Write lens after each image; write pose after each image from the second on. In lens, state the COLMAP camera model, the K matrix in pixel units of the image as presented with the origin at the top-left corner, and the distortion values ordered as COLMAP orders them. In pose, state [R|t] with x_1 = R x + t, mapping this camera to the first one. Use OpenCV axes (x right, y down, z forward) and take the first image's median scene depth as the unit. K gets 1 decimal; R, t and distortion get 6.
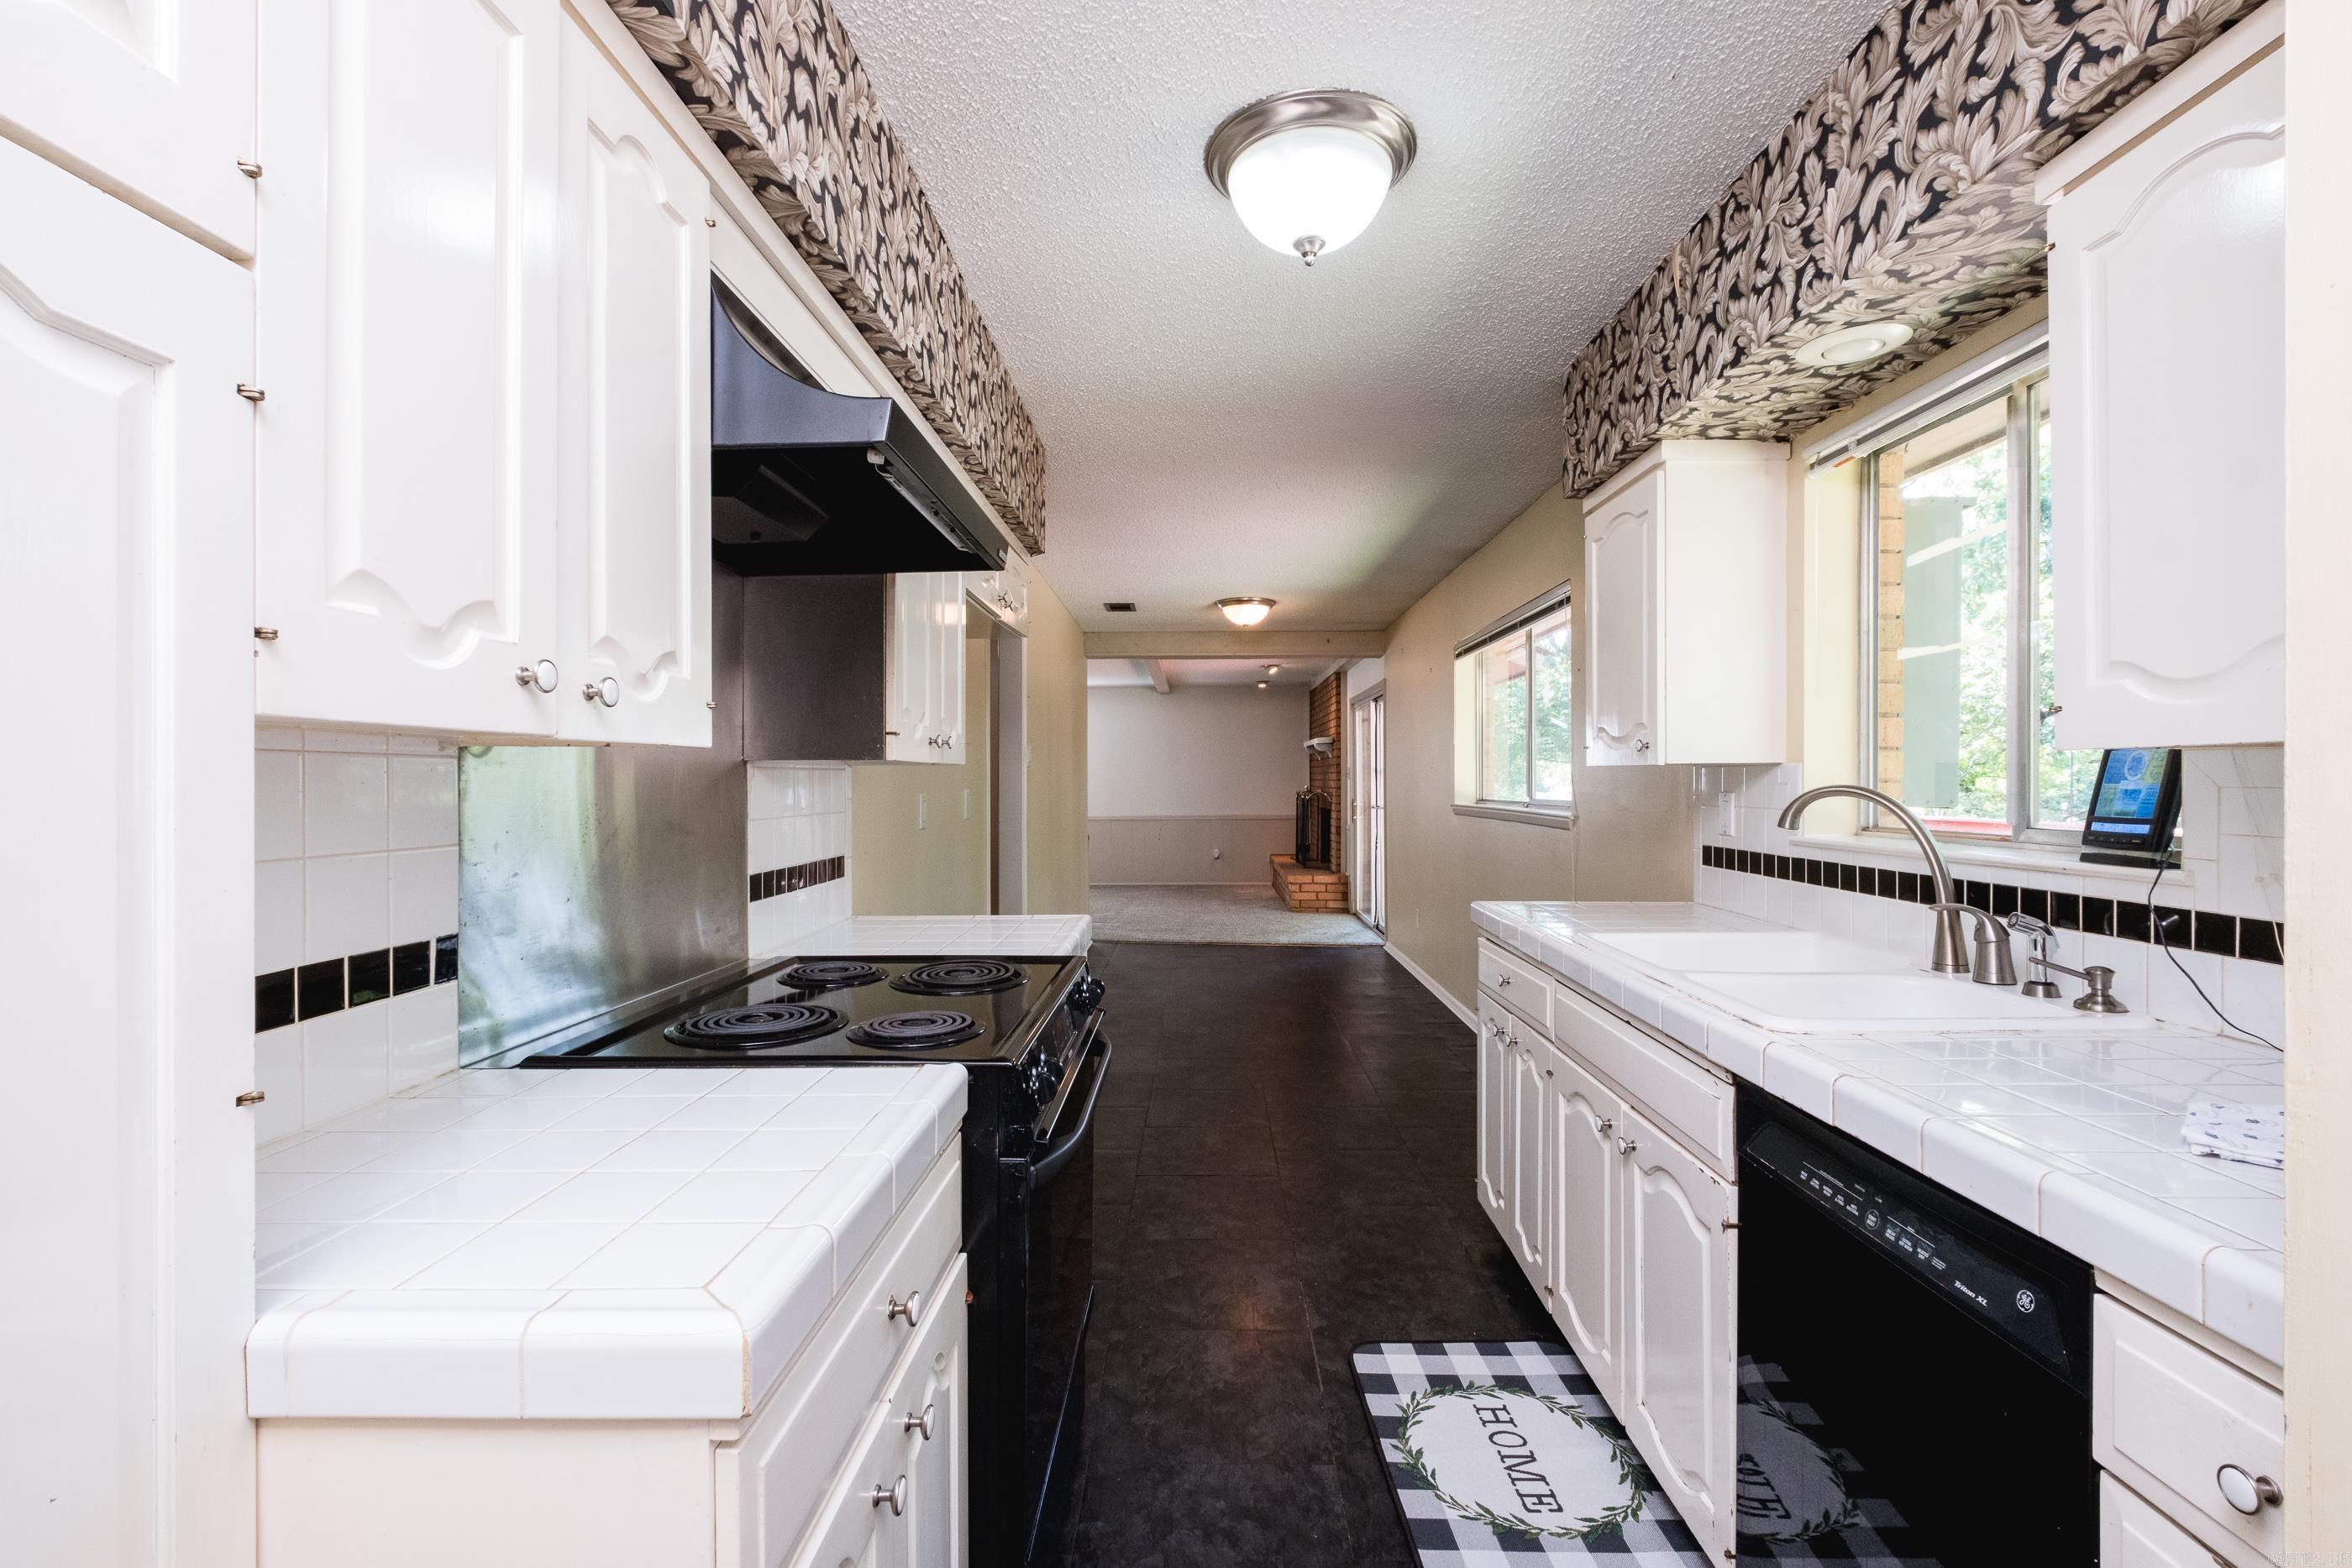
lens RADIAL K [[1043.6, 0, 1155.2], [0, 1043.6, 781.4], [0, 0, 1]] dist [0.003272, -0.004987]
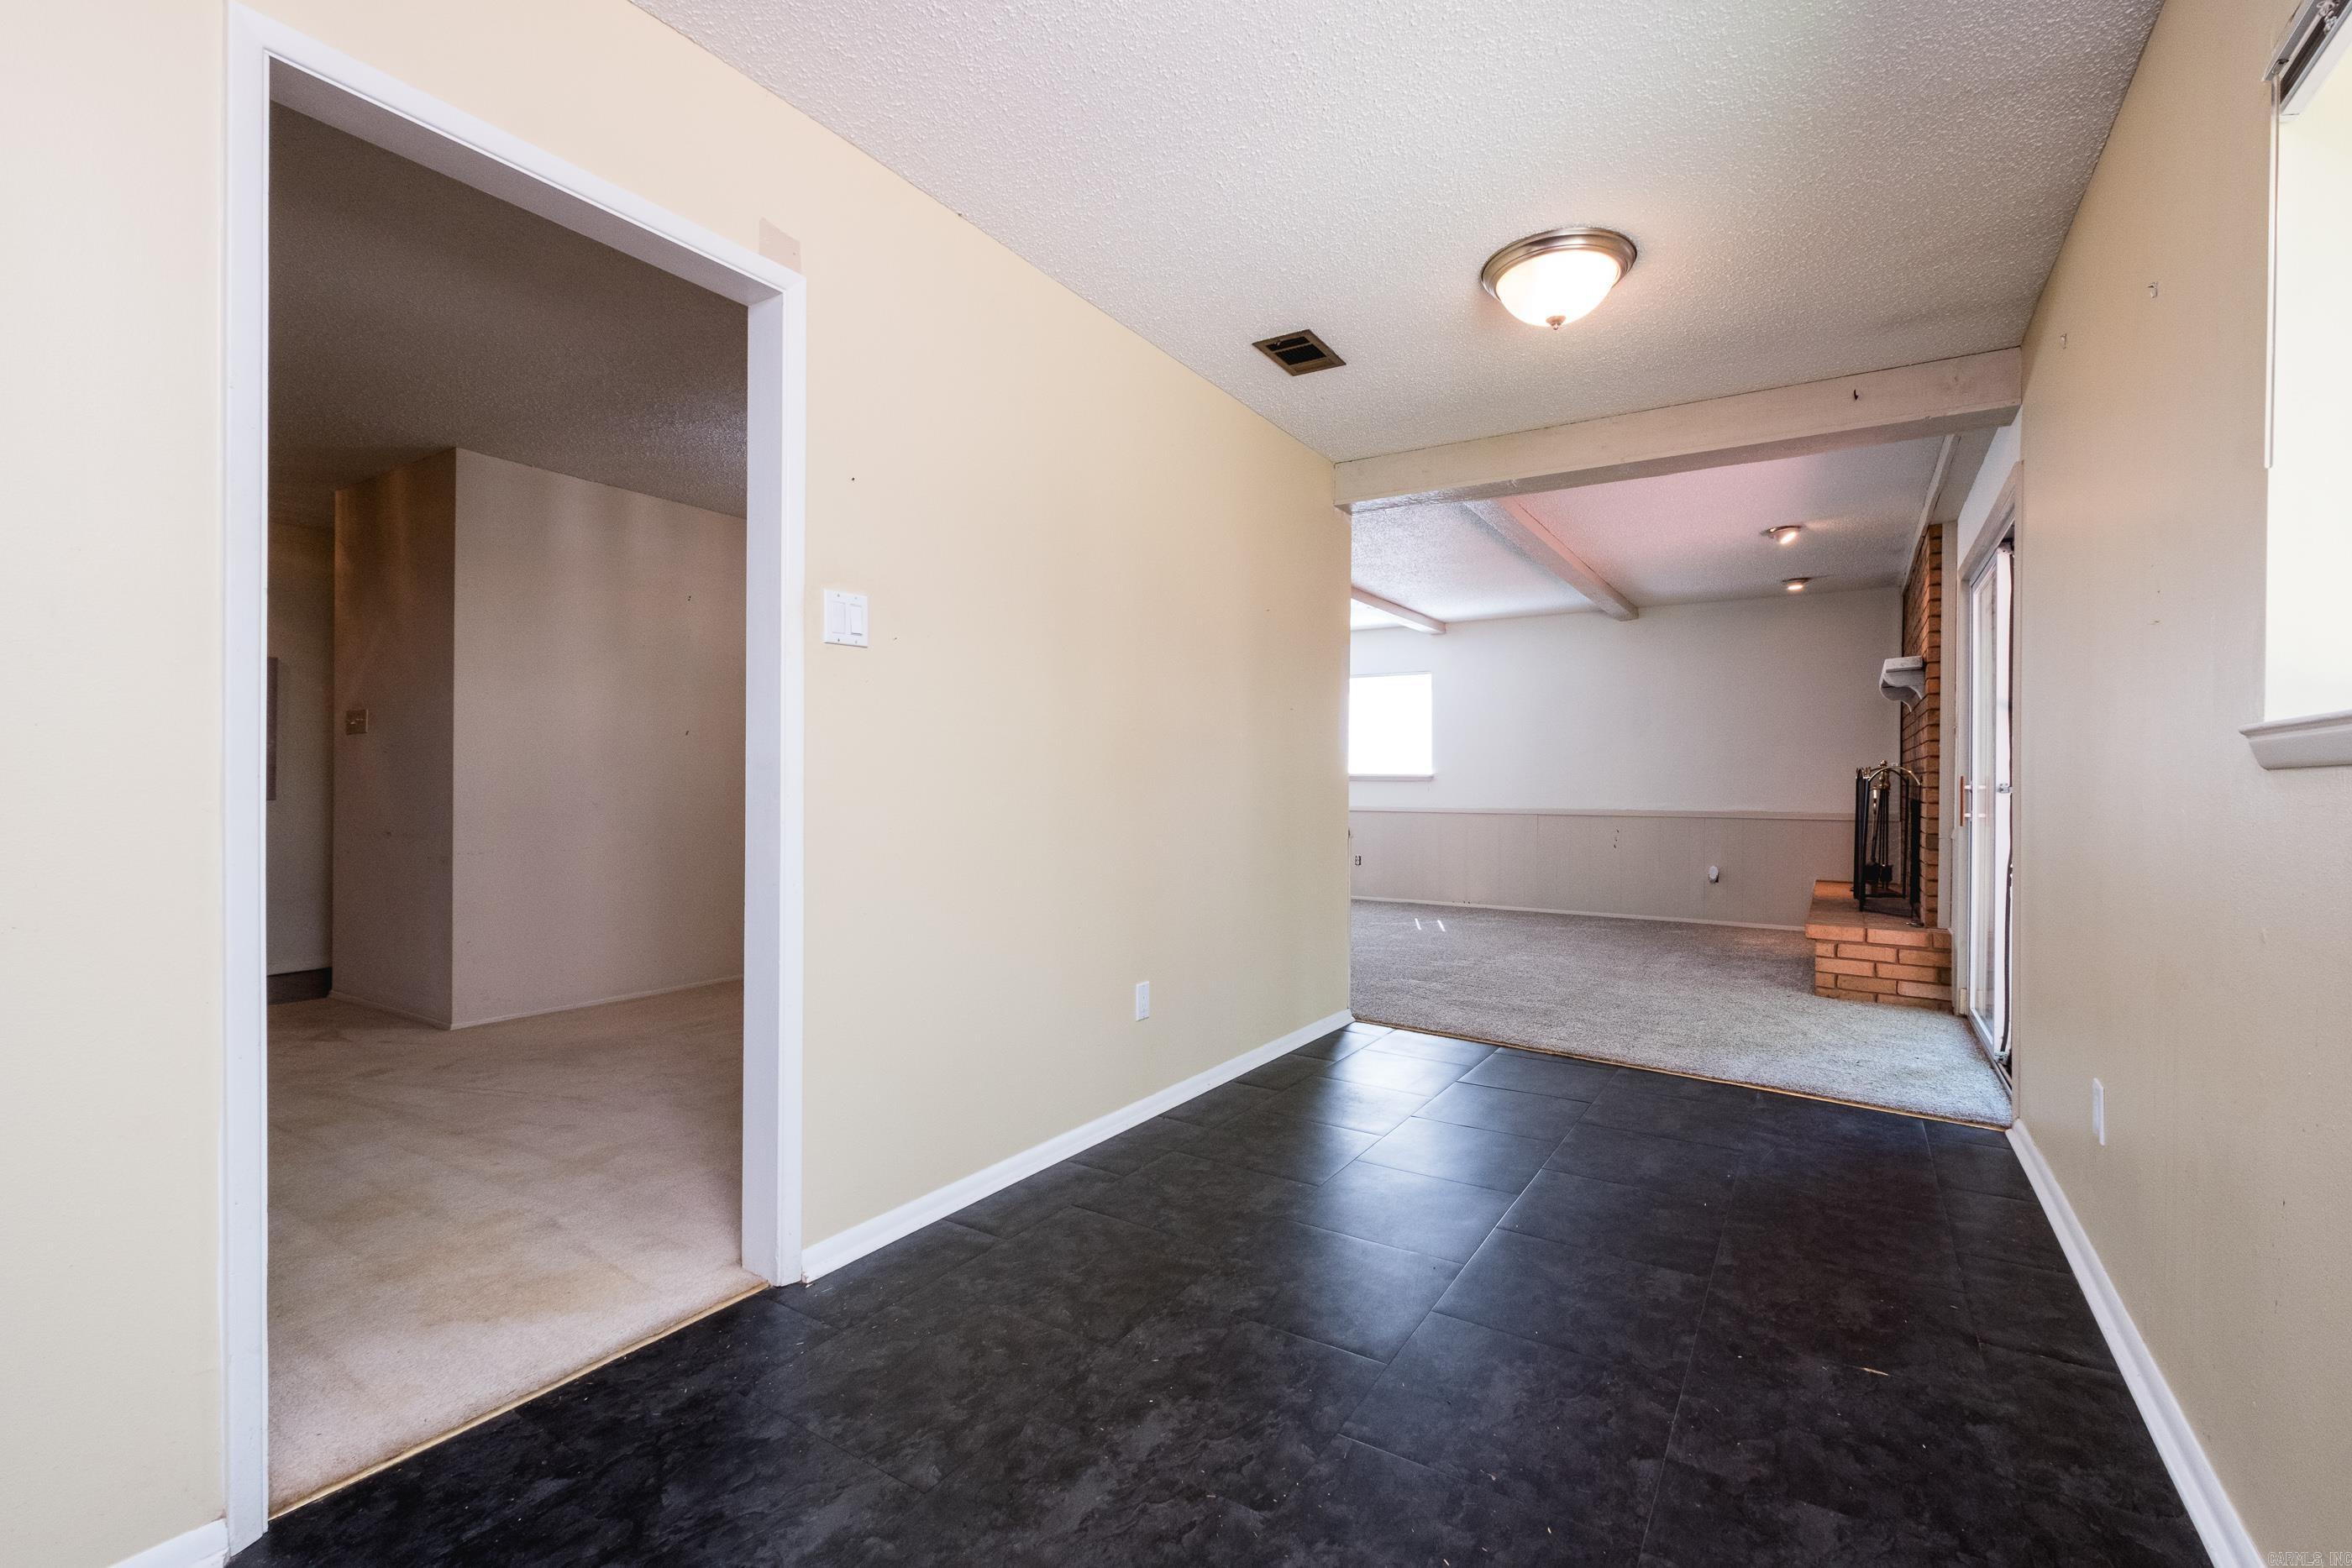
lens RADIAL K [[1043.6, 0, 1155.2], [0, 1043.6, 781.4], [0, 0, 1]] dist [0.003272, -0.004987]
pose [[0.862623, 0.009367, -0.505761, 0.464671], [-0.009706, 0.999951, 0.001965, 0.091543], [0.505754, 0.003214, 0.862672, 1.660829]]
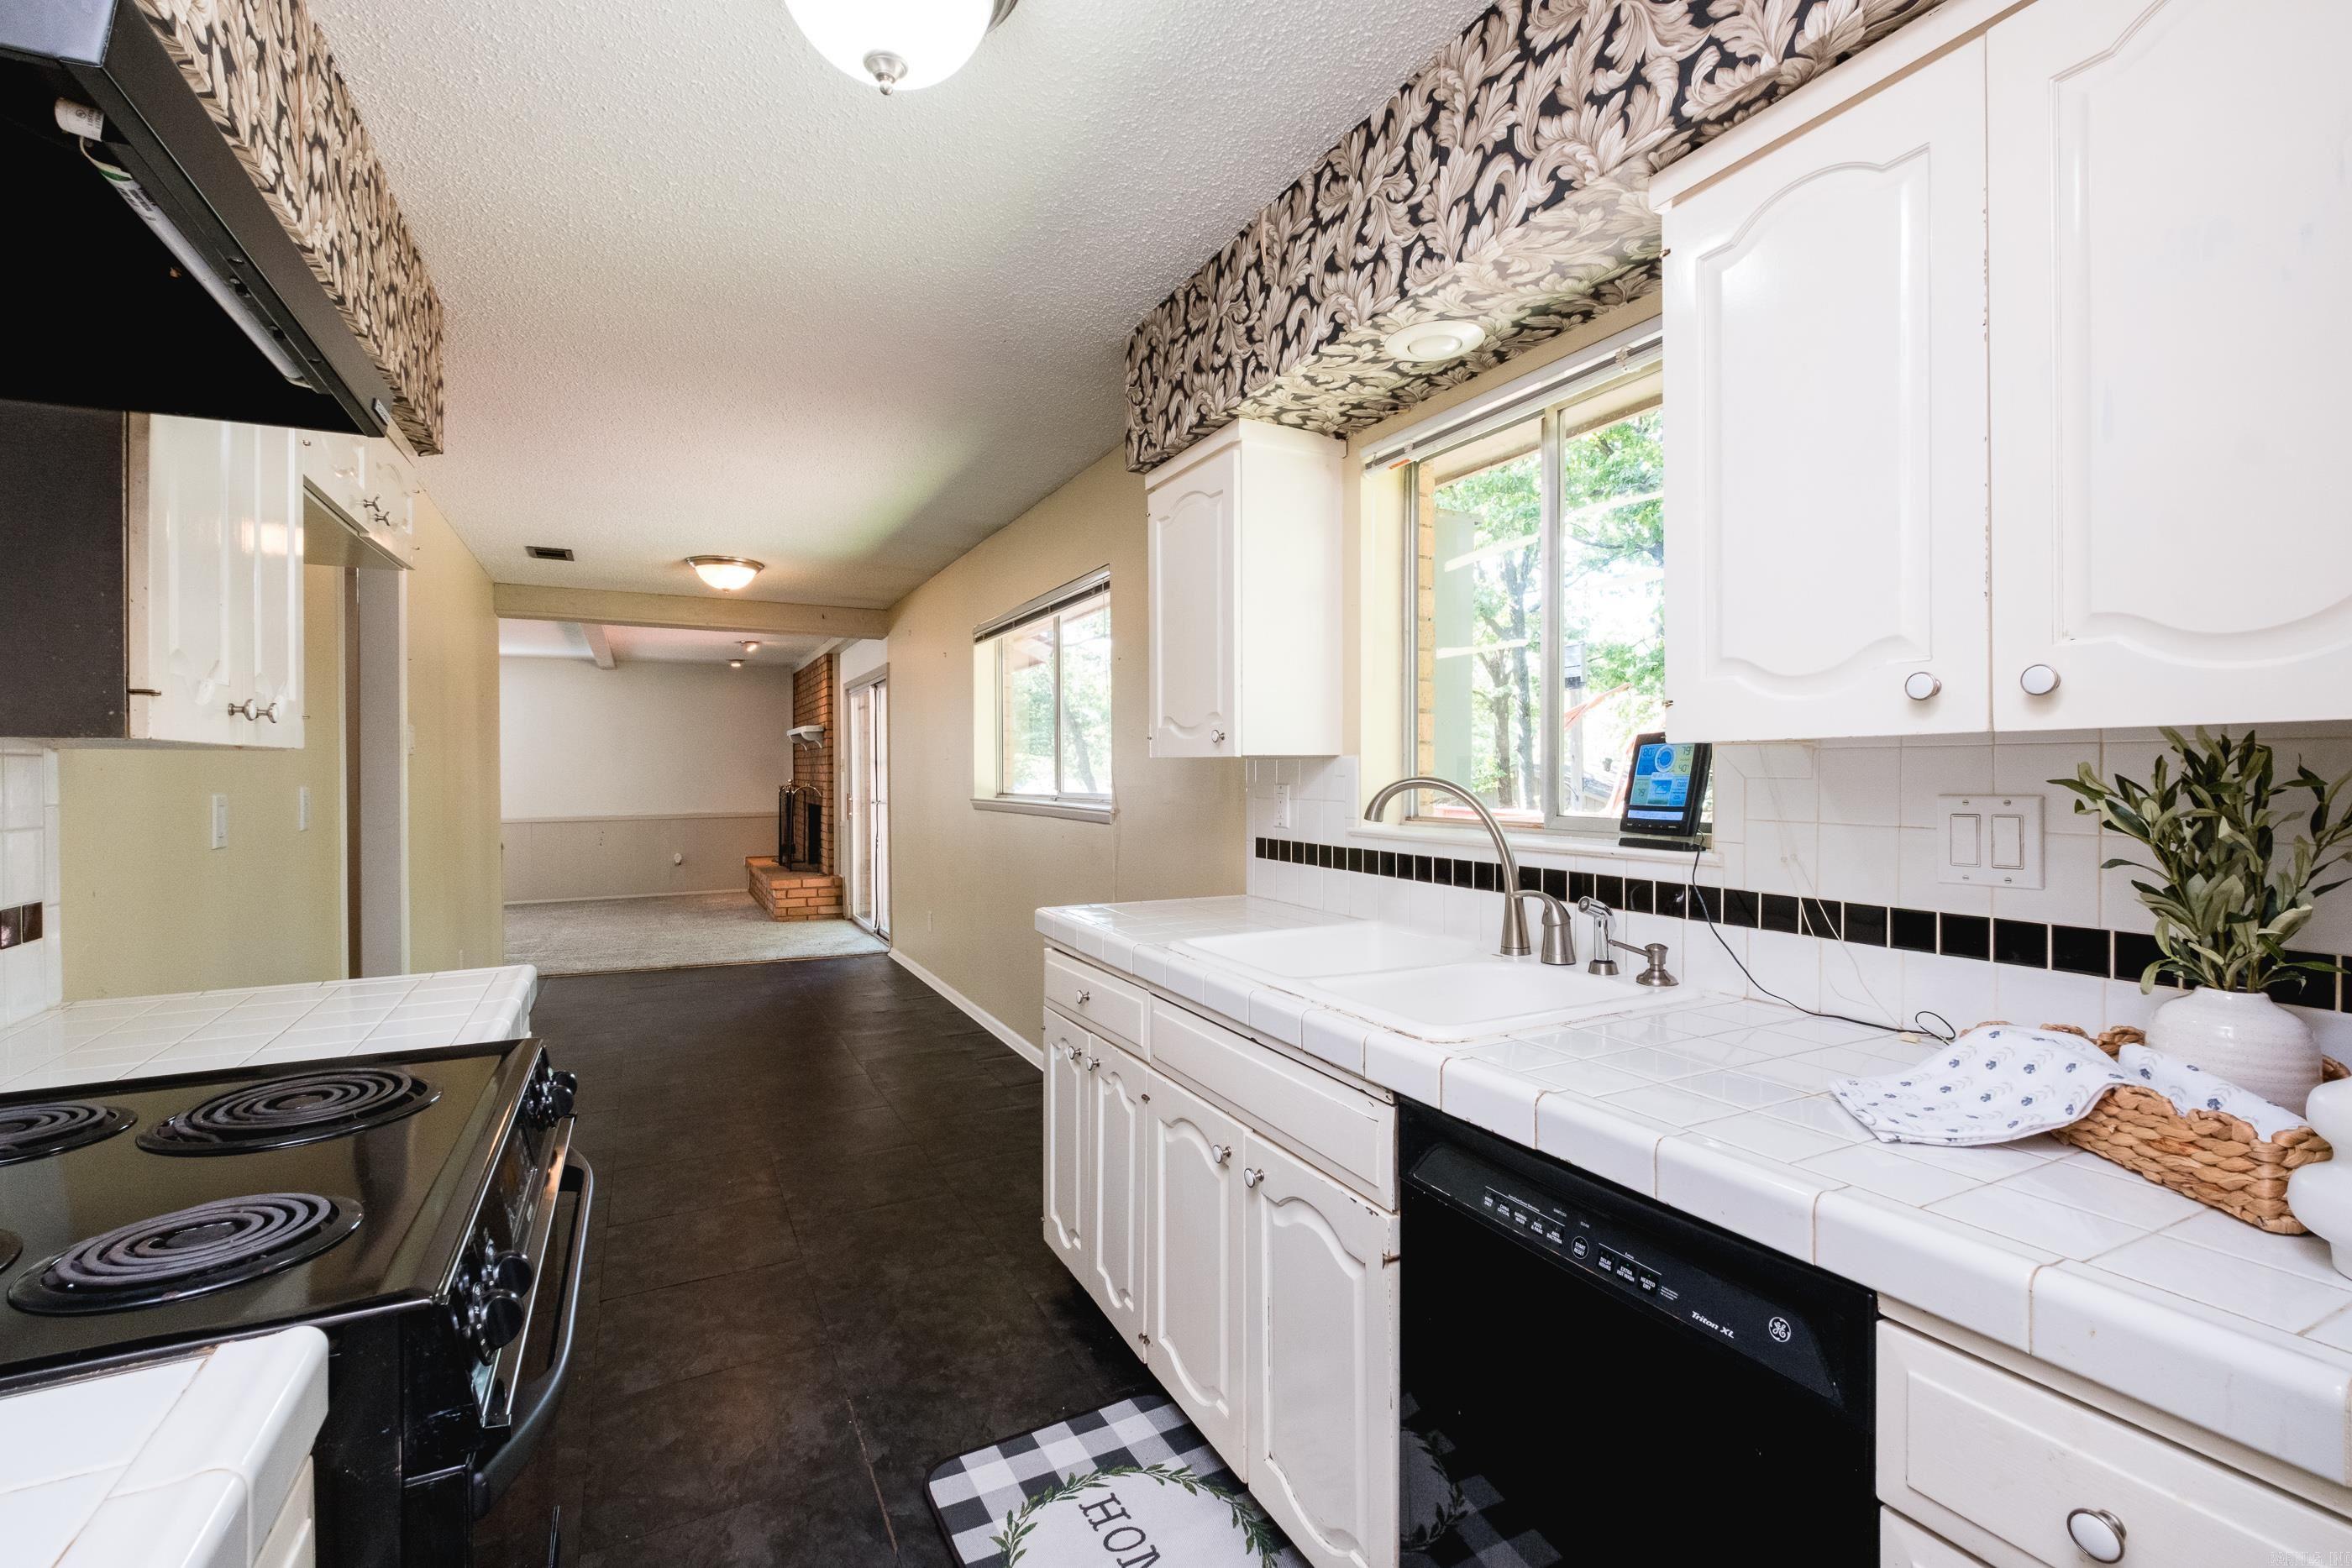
lens RADIAL K [[1058.1, 0, 1198.8], [0, 1058.1, 781.7], [0, 0, 1]] dist [0.010188, -0.009954]
pose [[0.865393, -0.004850, 0.501070, -0.038119], [0.001276, 0.999971, 0.007474, 0.000109], [-0.501091, -0.005829, 0.865375, 0.187925]]
